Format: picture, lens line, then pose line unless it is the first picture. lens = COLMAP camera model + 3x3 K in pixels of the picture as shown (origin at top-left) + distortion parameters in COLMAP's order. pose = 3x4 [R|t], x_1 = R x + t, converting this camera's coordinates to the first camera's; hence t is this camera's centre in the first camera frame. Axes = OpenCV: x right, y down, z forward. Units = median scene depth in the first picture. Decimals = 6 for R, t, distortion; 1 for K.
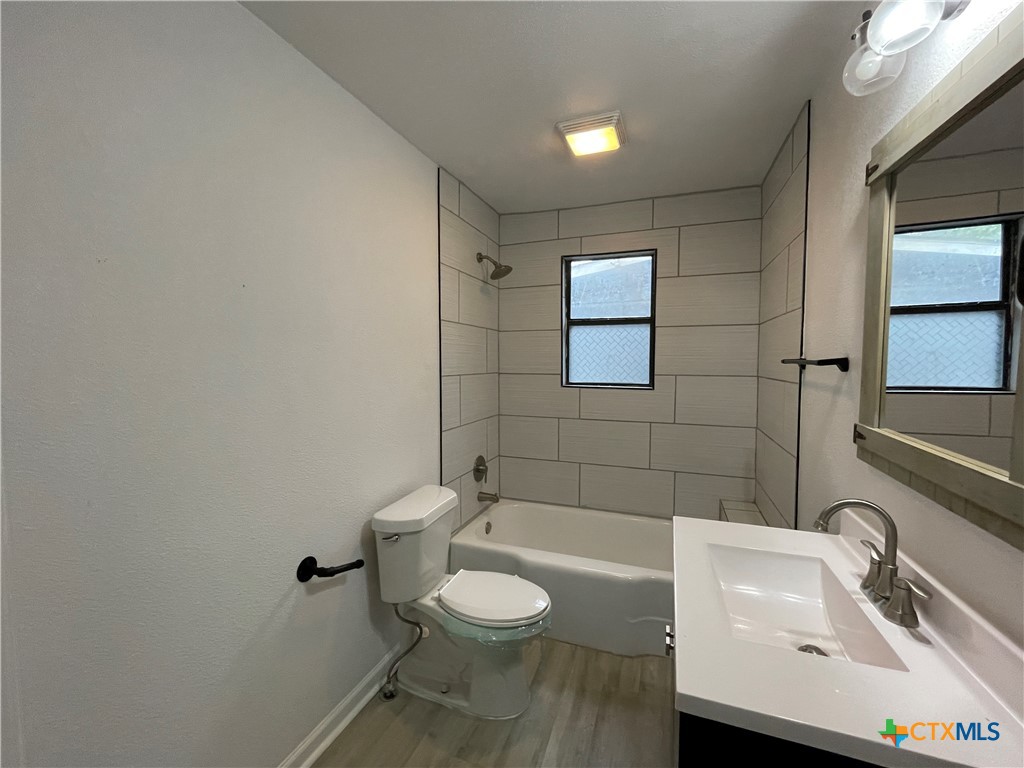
lens RADIAL K [[414.5, 0, 512.0], [0, 414.5, 384.0], [0, 0, 1]] dist [-0.002552, -0.000169]
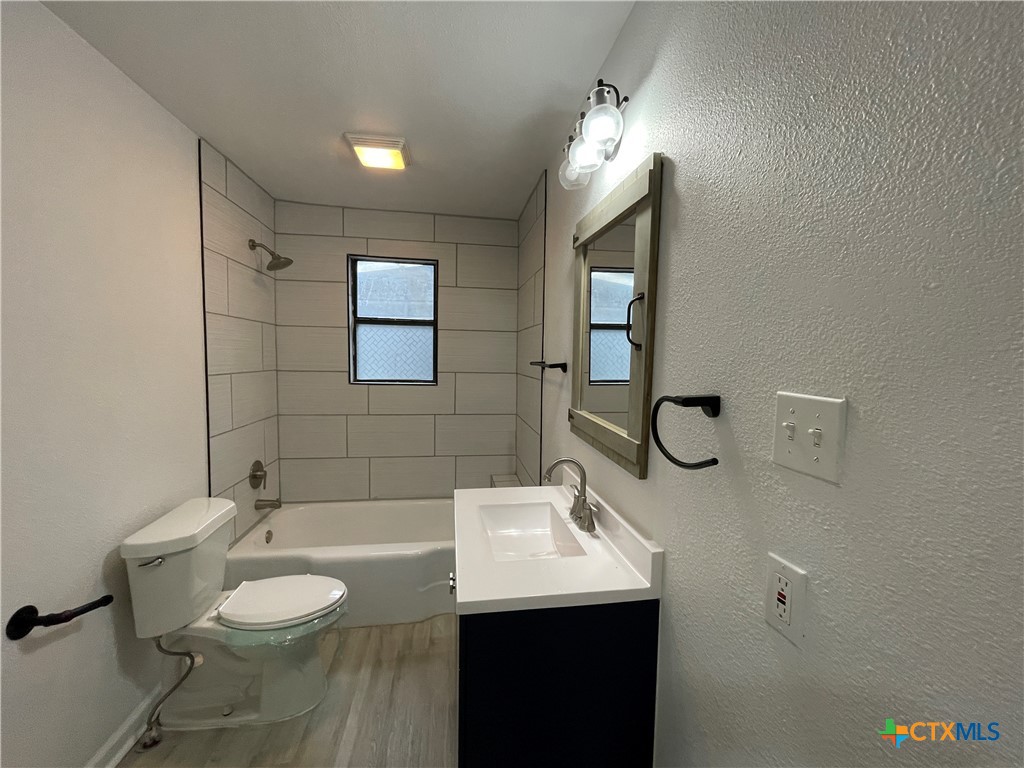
lens RADIAL K [[414.5, 0, 512.0], [0, 414.5, 384.0], [0, 0, 1]] dist [-0.002552, -0.000169]
pose [[0.872549, -0.017518, 0.488213, -0.043016], [0.010000, 0.999788, 0.018003, -0.012212], [-0.488425, -0.010826, 0.872539, -0.117039]]
